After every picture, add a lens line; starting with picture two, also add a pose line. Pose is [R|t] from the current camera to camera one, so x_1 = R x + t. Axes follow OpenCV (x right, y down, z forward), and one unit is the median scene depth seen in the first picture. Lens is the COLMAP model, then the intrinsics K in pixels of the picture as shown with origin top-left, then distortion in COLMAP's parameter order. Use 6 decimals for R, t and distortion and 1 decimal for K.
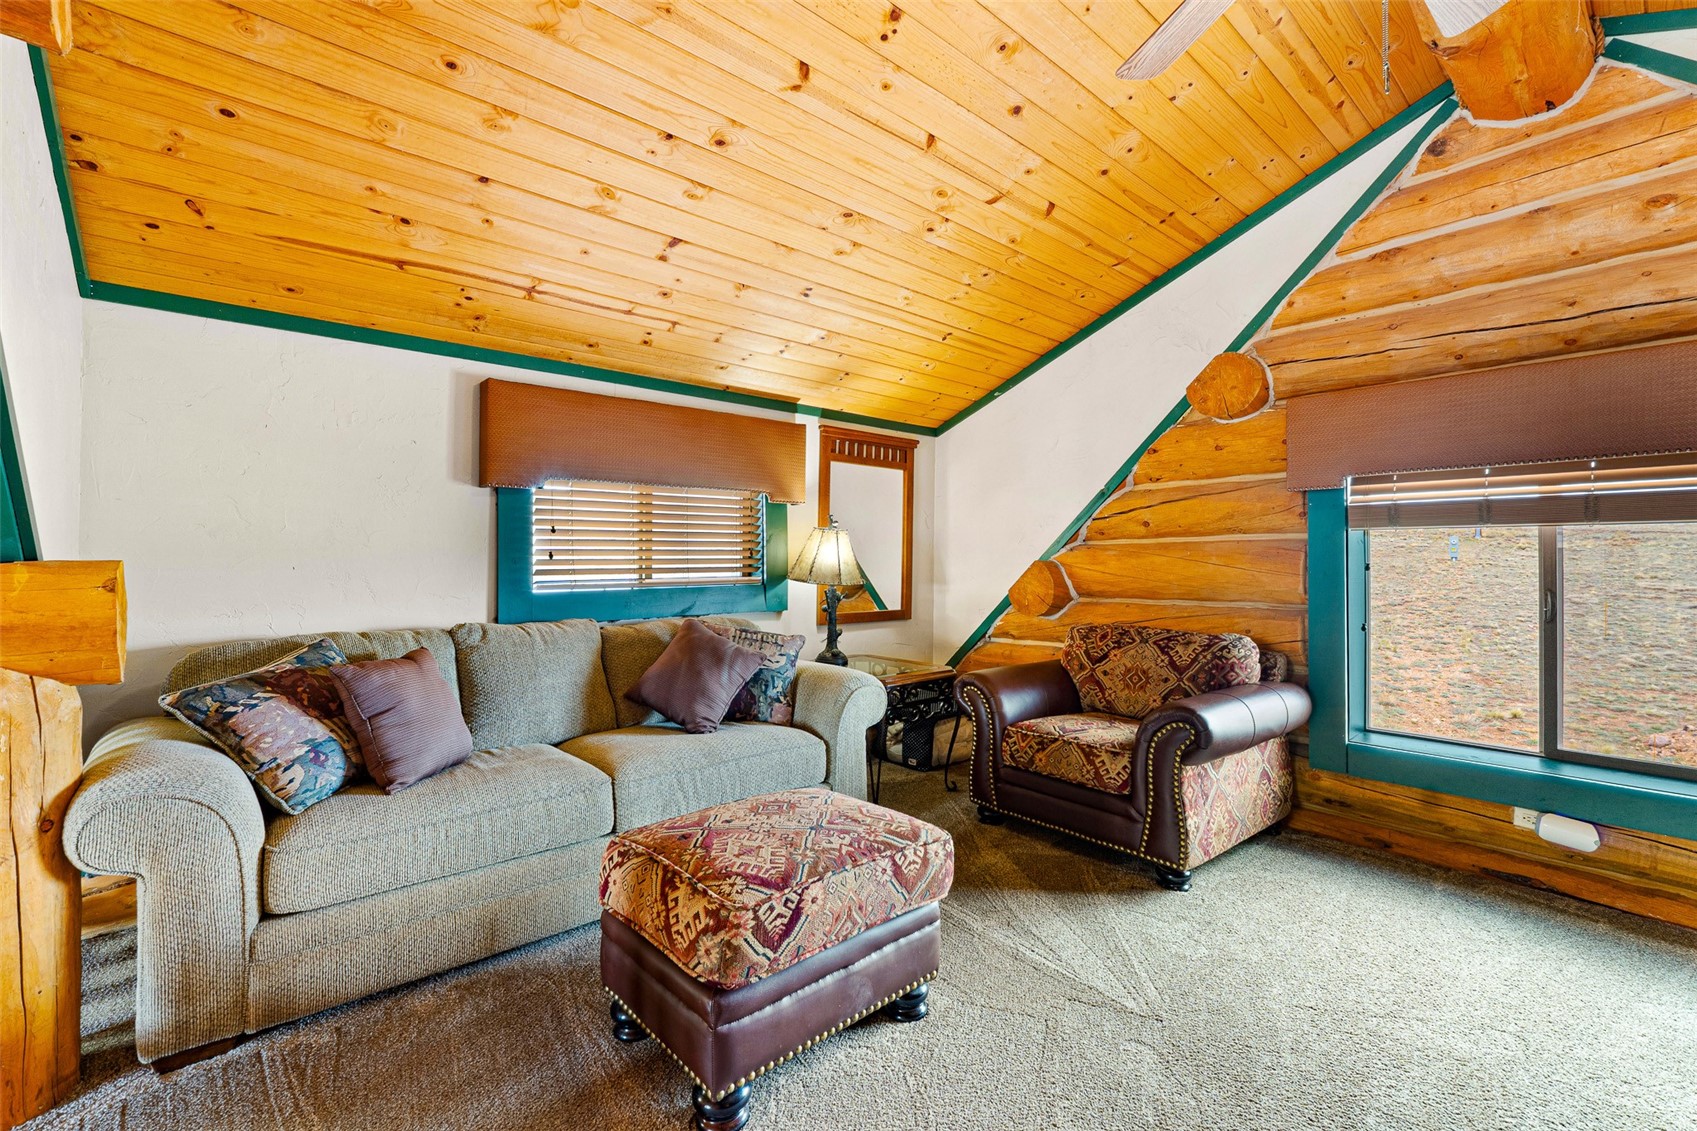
lens RADIAL K [[731.1, 0, 850.3], [0, 731.1, 555.4], [0, 0, 1]] dist [-0.012693, 0.002225]
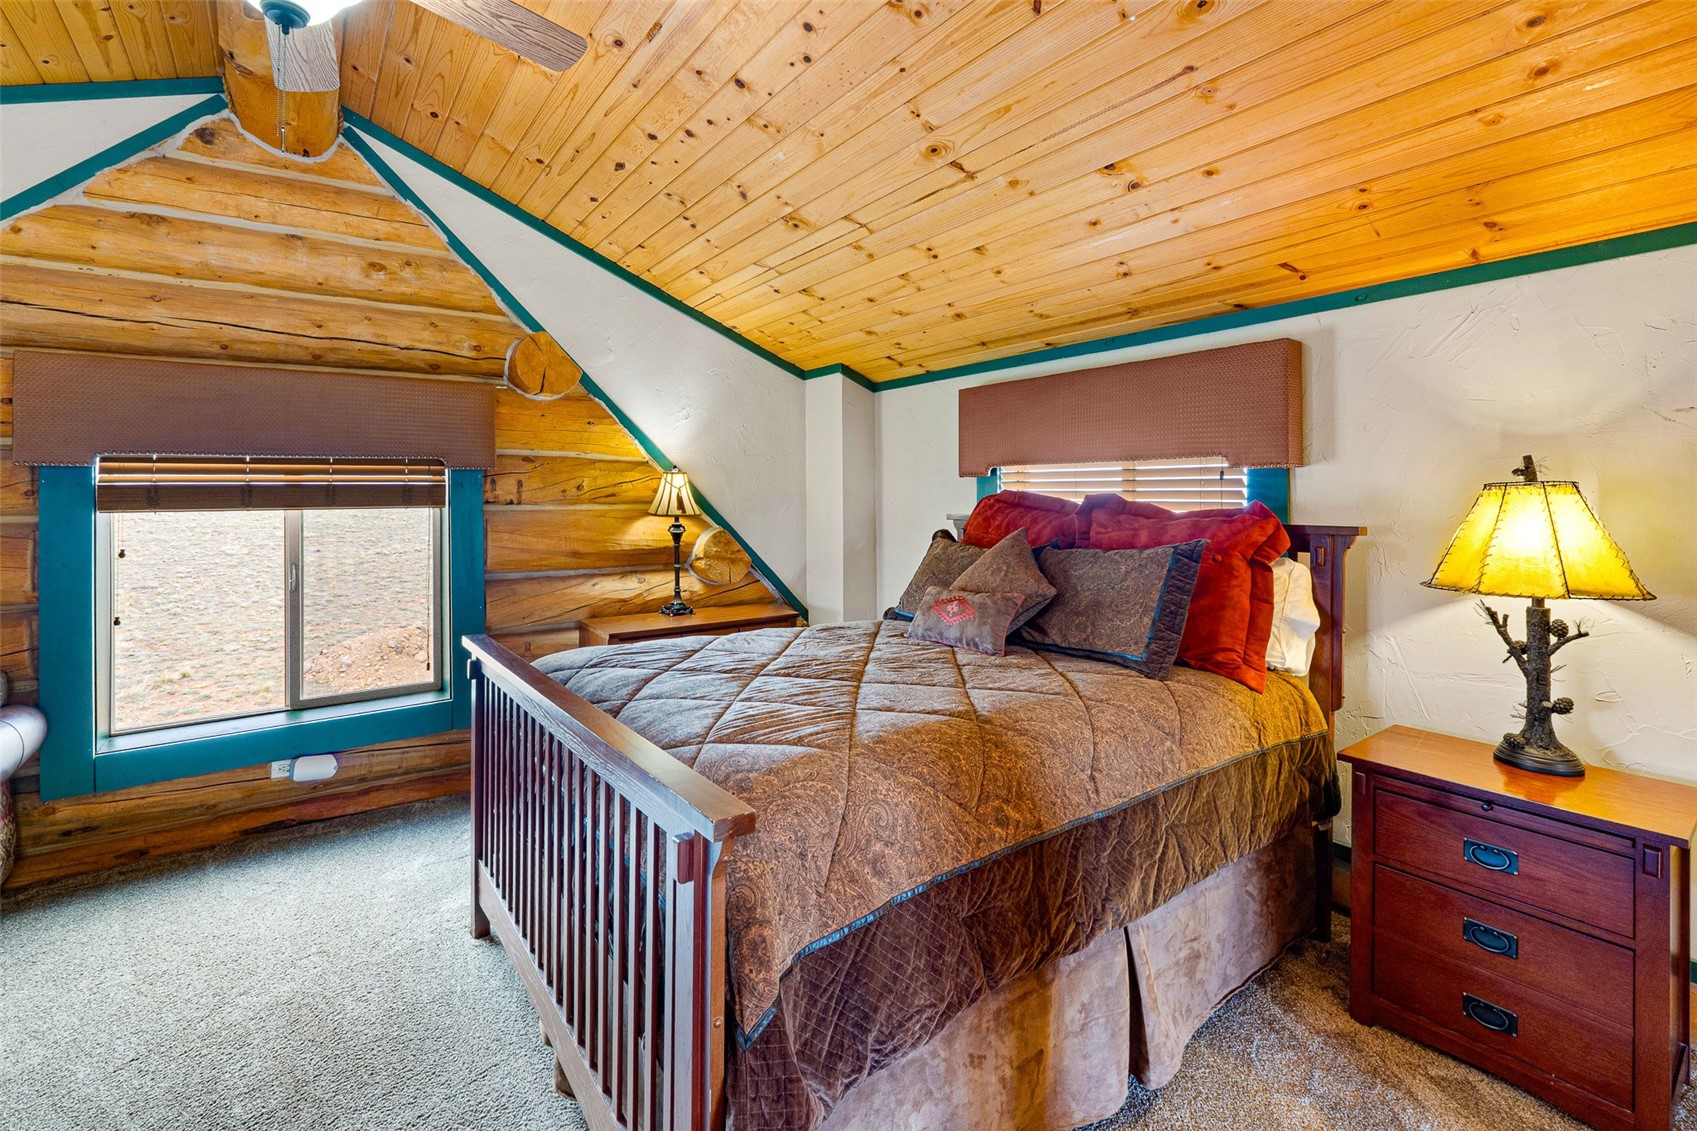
lens RADIAL K [[774.6, 0, 837.7], [0, 774.6, 491.2], [0, 0, 1]] dist [0.034268, -0.002485]
pose [[0.085772, 0.006452, 0.996294, -0.212294], [-0.002171, 0.999978, -0.006289, -0.060694], [-0.996312, -0.001623, 0.085784, 0.024612]]
